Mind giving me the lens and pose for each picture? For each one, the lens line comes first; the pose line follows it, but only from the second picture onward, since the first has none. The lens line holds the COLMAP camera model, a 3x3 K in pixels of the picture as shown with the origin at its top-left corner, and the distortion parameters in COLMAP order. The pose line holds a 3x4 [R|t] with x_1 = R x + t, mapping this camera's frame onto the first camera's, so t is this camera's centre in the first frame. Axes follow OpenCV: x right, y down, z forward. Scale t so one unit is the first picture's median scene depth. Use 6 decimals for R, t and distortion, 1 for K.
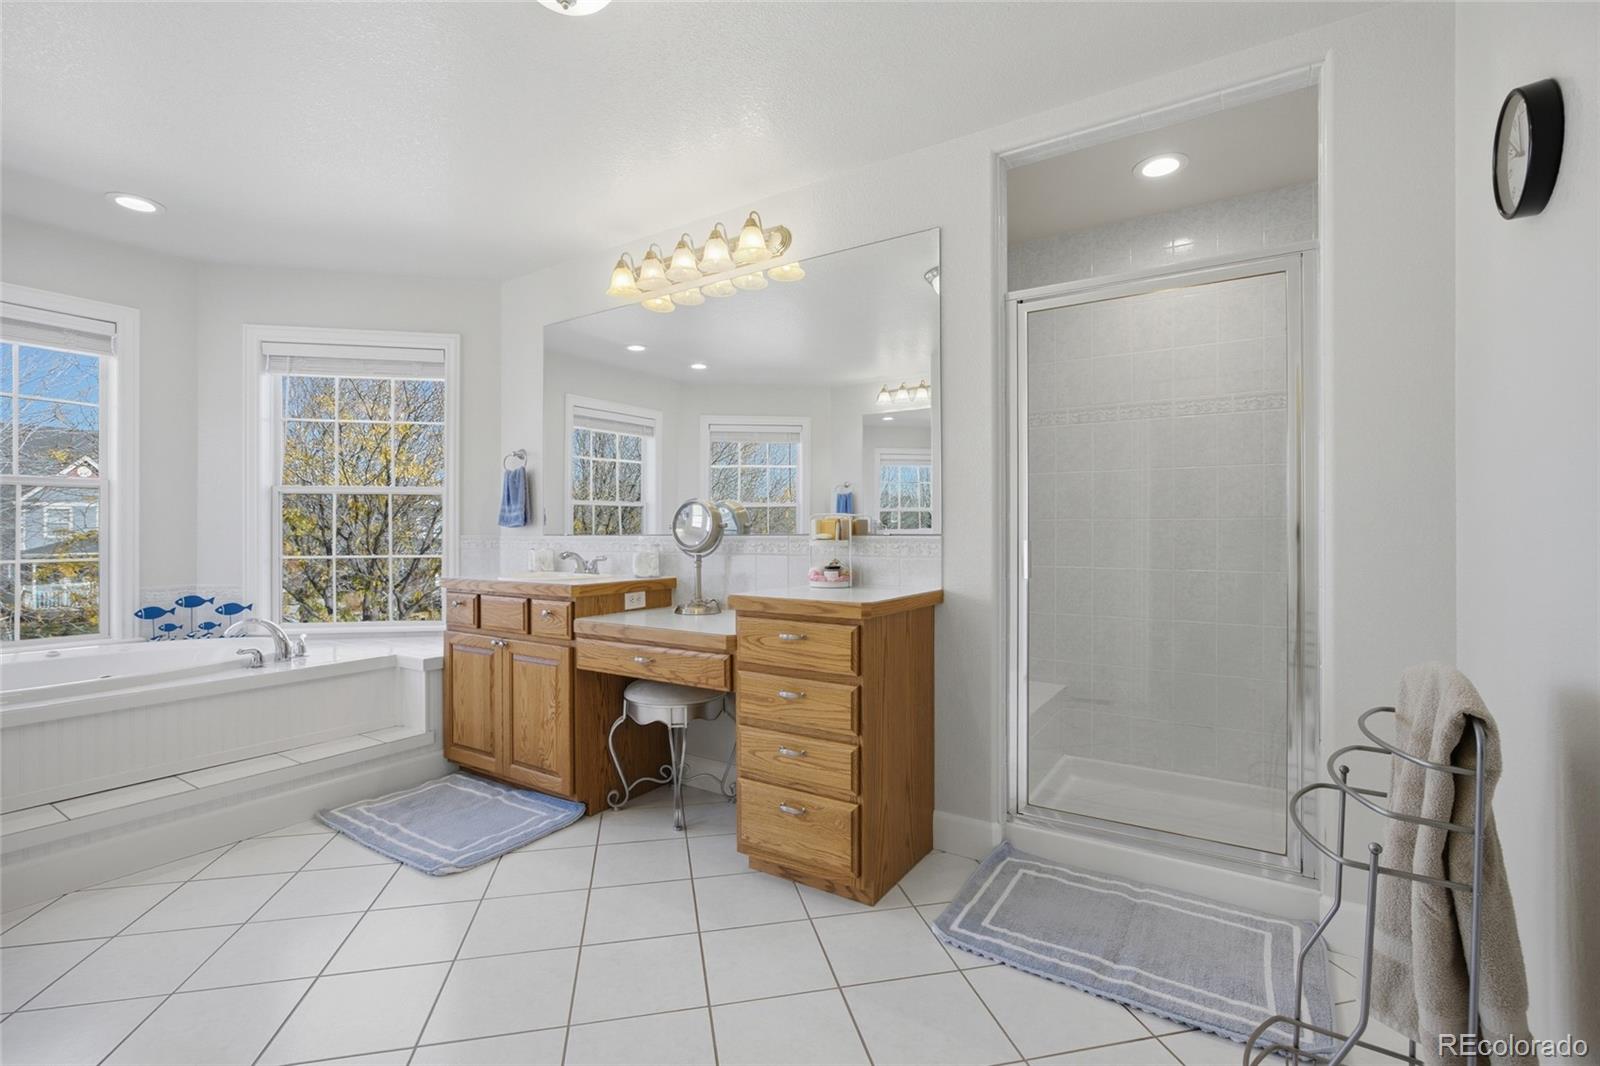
lens RADIAL K [[709.6, 0, 796.0], [0, 709.6, 533.7], [0, 0, 1]] dist [-0.002469, 0.000254]
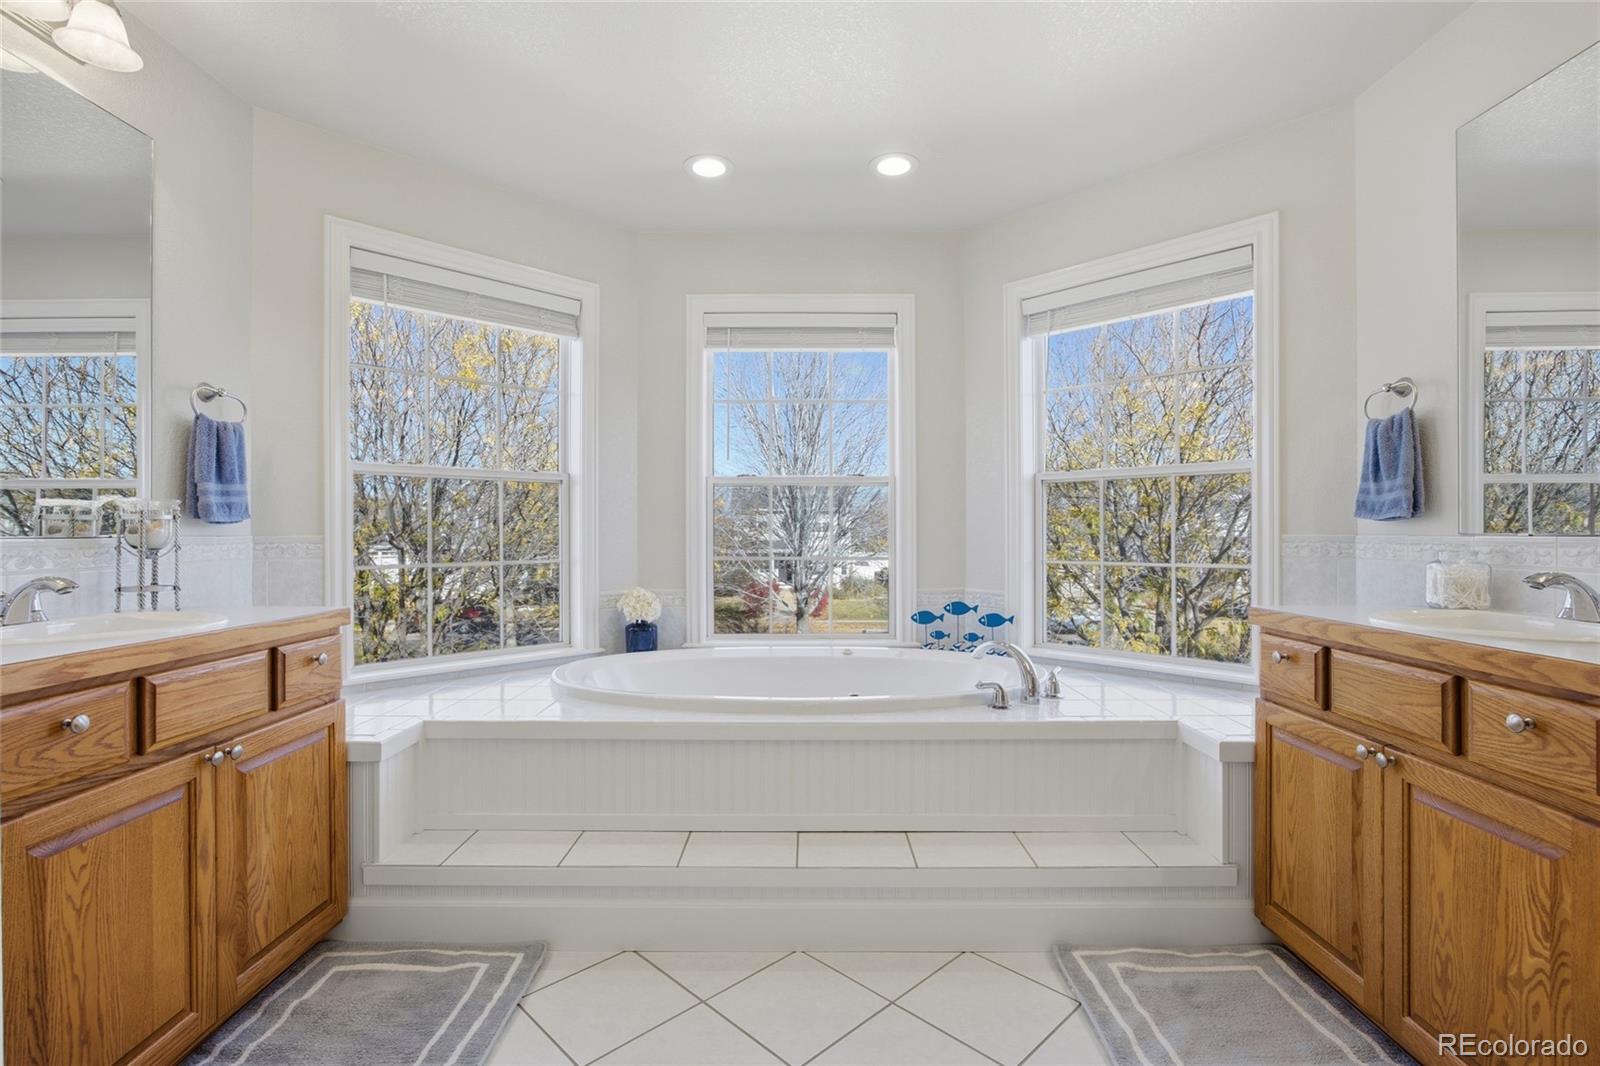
lens RADIAL K [[727.8, 0, 799.3], [0, 727.8, 538.2], [0, 0, 1]] dist [-0.028441, 0.013798]
pose [[0.527689, 0.006383, -0.849414, -0.187164], [0.001692, 0.999962, 0.008565, -0.000793], [0.849436, -0.005957, 0.527658, 0.359439]]
